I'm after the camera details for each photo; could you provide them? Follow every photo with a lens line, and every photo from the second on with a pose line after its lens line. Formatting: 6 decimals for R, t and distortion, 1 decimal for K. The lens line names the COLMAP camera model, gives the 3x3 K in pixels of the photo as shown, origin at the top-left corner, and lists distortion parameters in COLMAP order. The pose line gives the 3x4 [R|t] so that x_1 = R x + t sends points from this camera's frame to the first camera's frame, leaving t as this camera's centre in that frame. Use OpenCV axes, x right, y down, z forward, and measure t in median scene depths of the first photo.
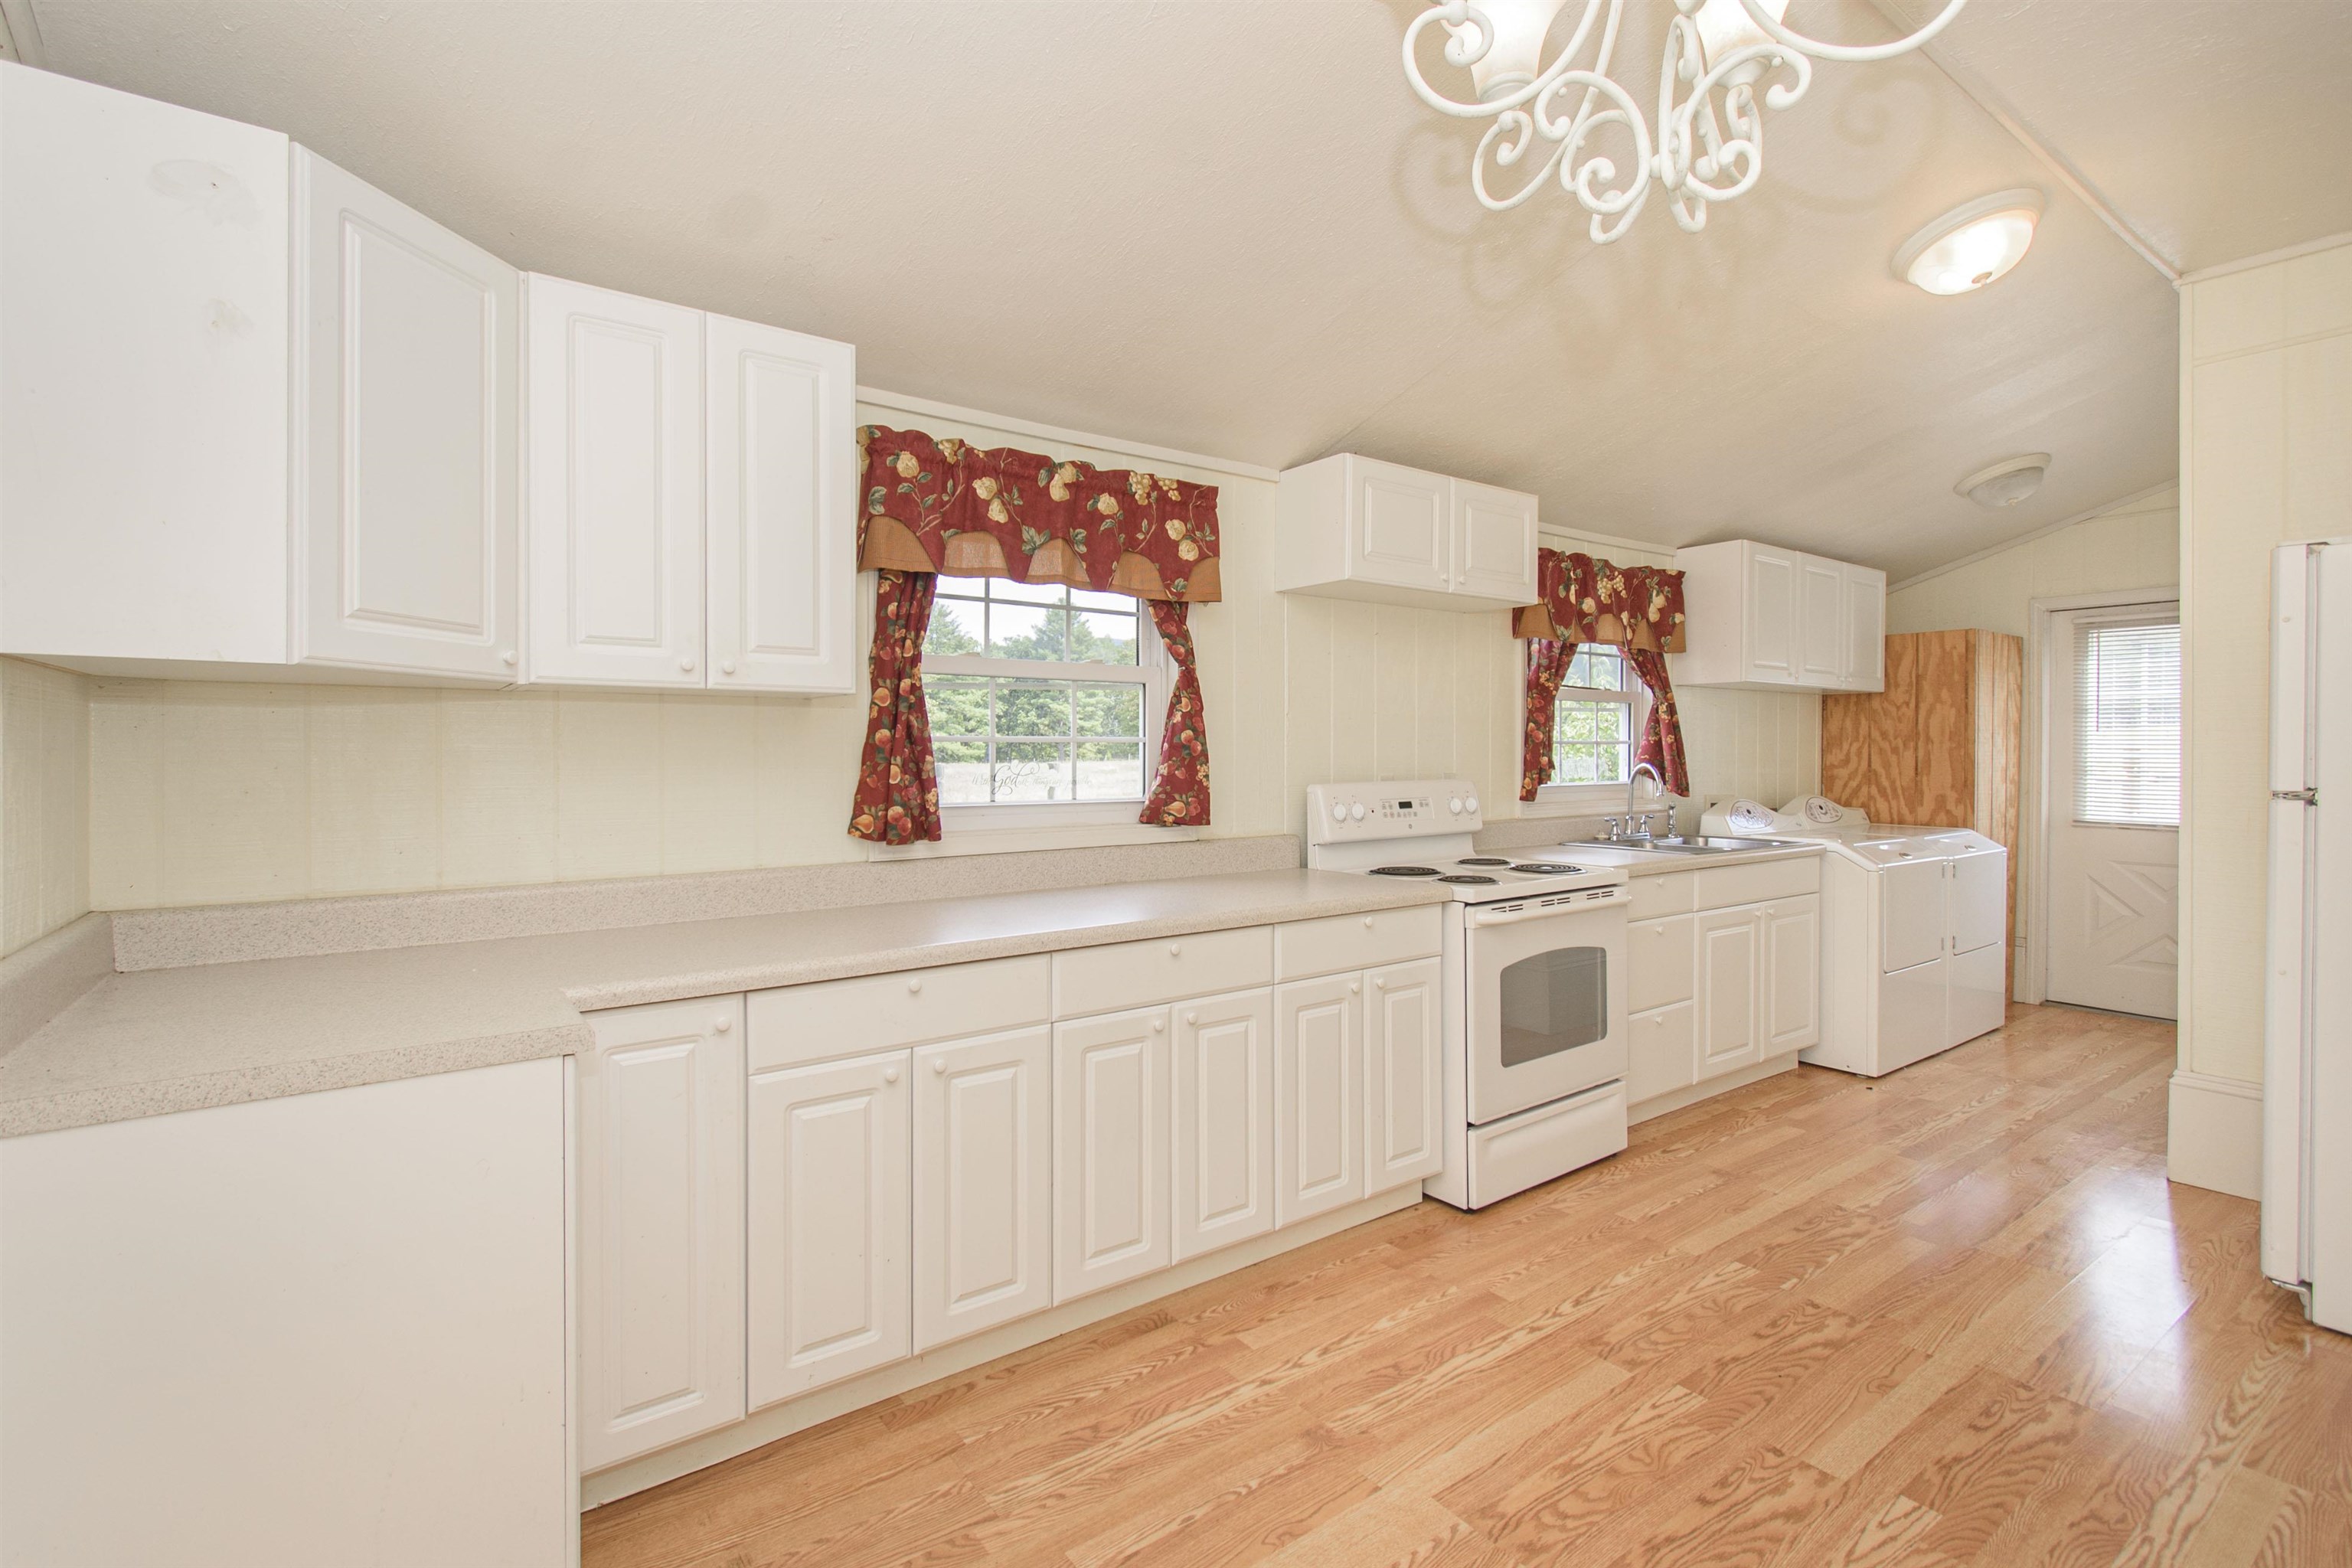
lens RADIAL K [[1052.0, 0, 1138.8], [0, 1052.0, 762.0], [0, 0, 1]] dist [0.001269, -0.000868]
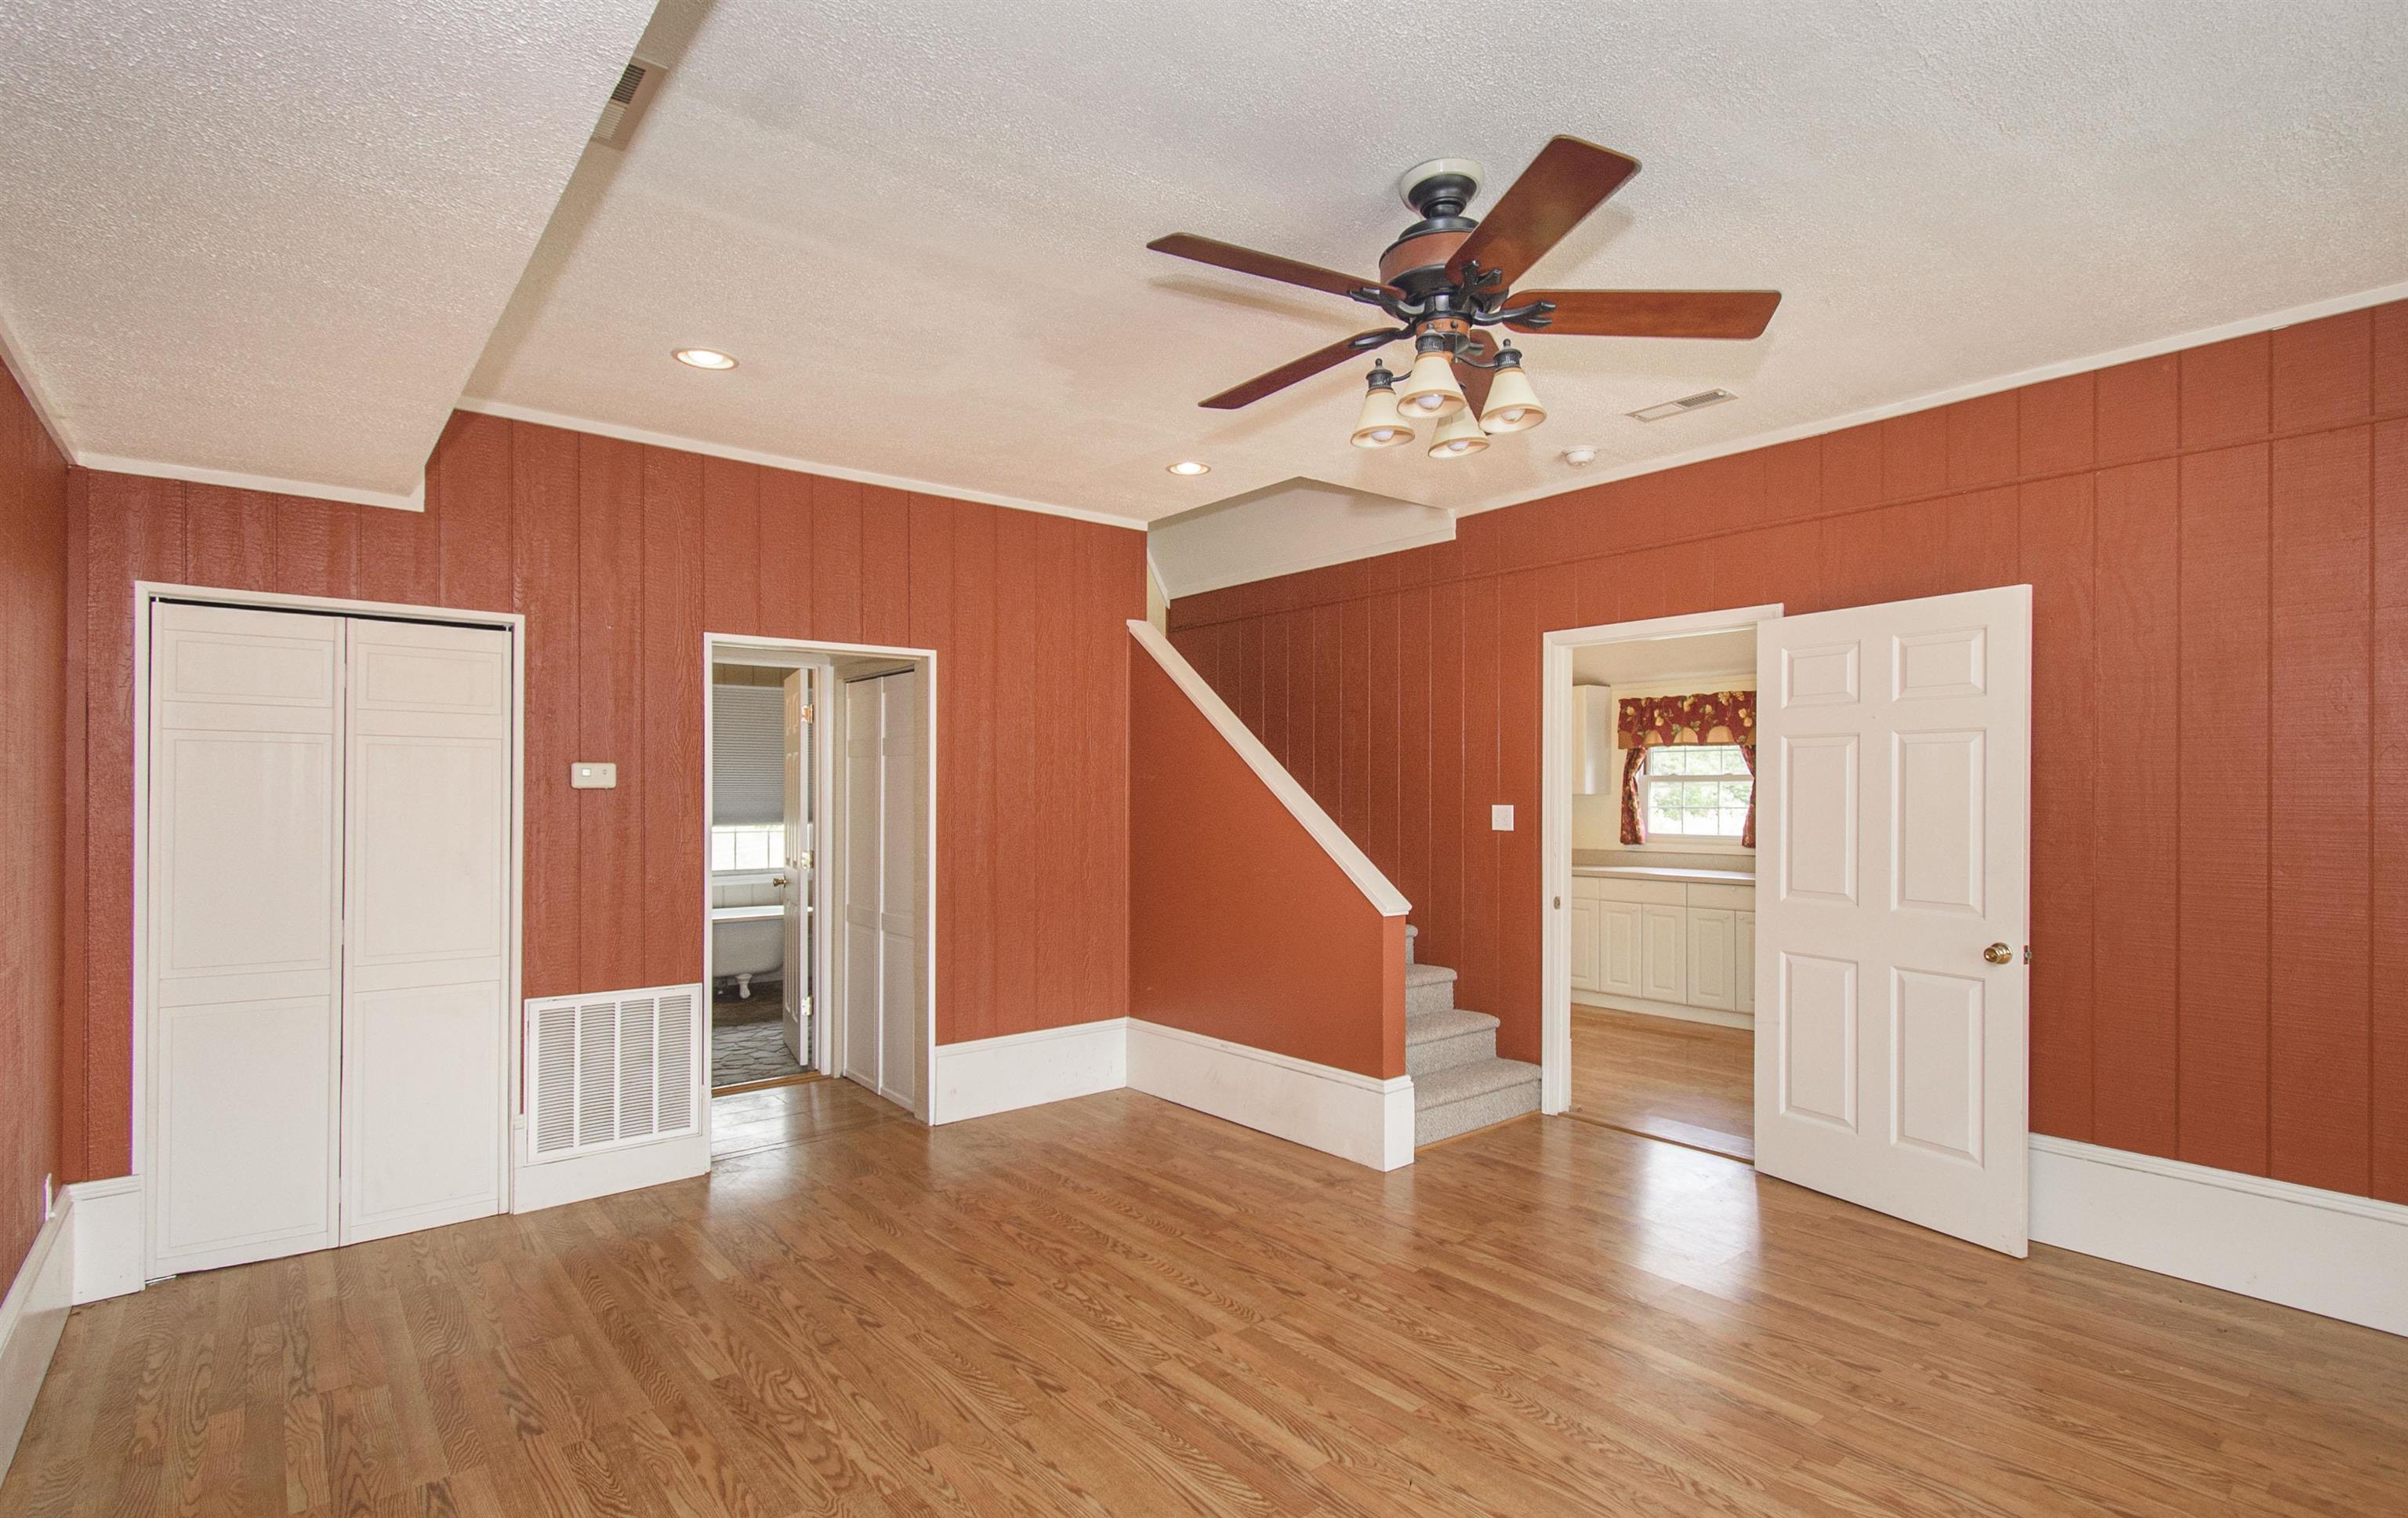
lens RADIAL K [[1167.4, 0, 1268.7], [0, 1167.4, 783.9], [0, 0, 1]] dist [0.002873, 0.000061]
pose [[0.103616, -0.008019, -0.994585, 2.297793], [-0.009475, 0.999914, -0.009049, -0.040684], [0.994572, 0.010361, 0.103531, -0.232382]]
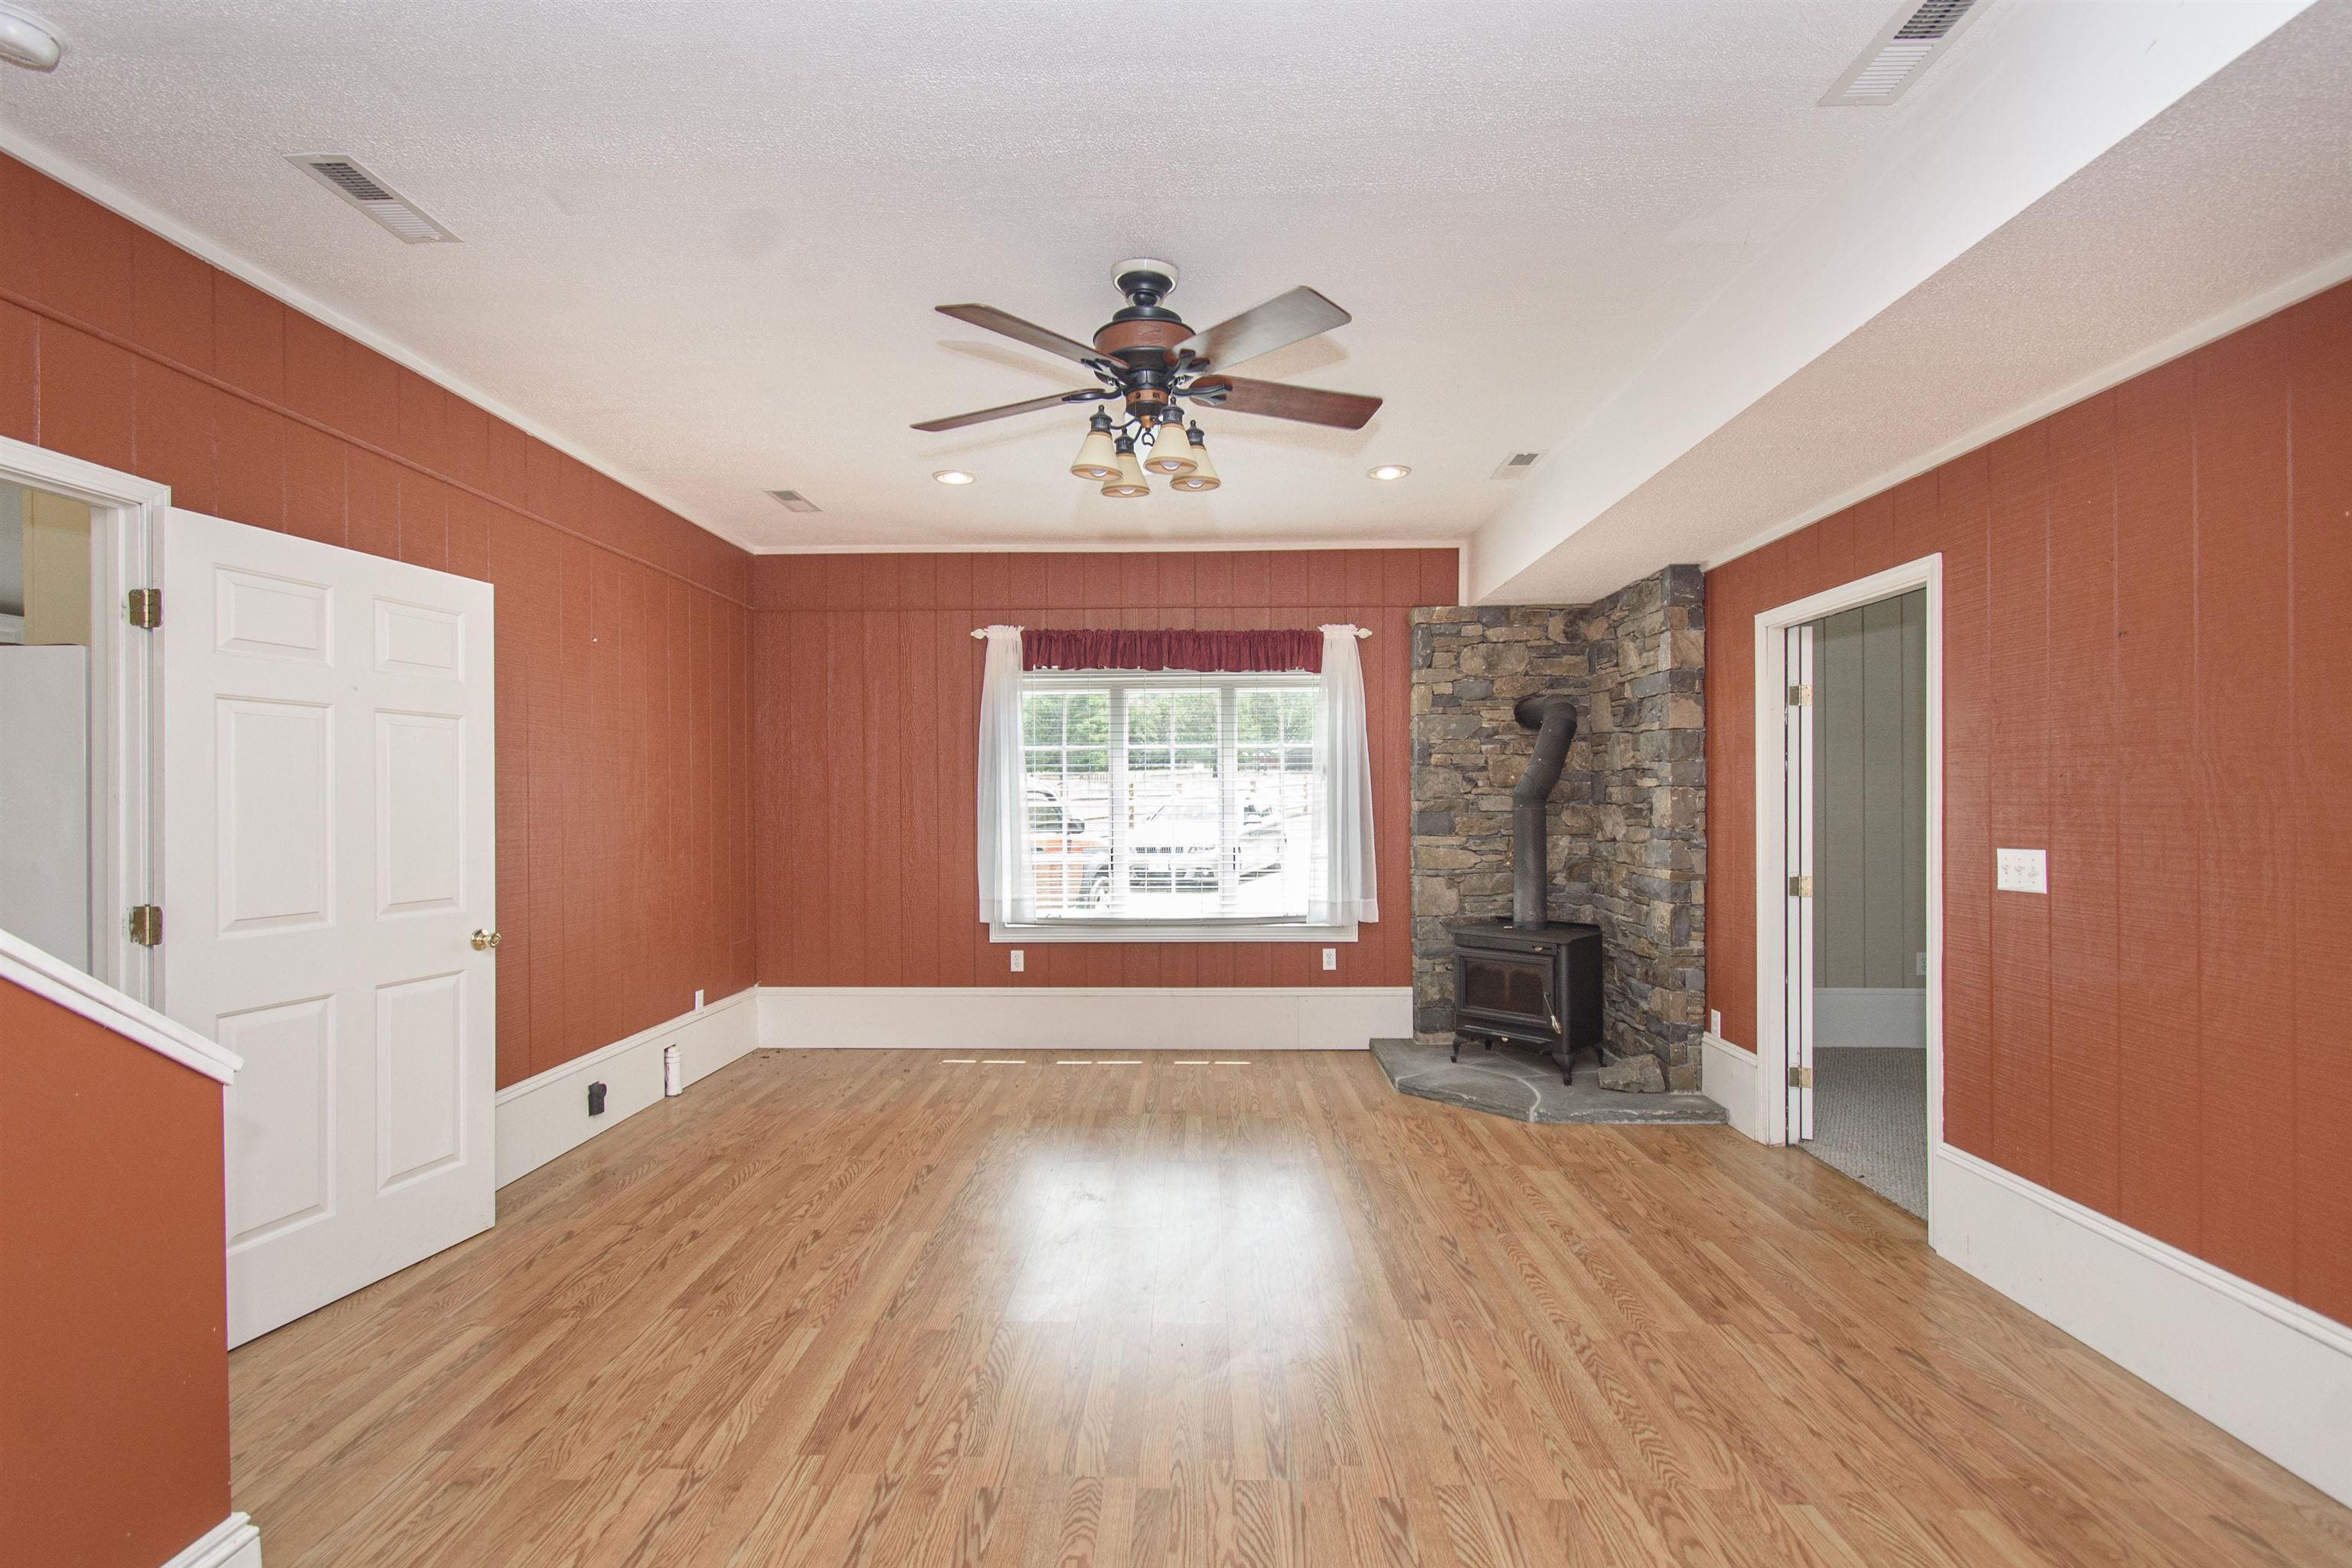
lens RADIAL K [[1049.6, 0, 1171.9], [0, 1049.6, 800.0], [0, 0, 1]] dist [0.000906, -0.000276]
pose [[0.598967, -0.008794, 0.800725, 0.829953], [0.015824, 0.999874, -0.000856, -0.018761], [-0.800617, 0.013183, 0.599031, -0.573205]]
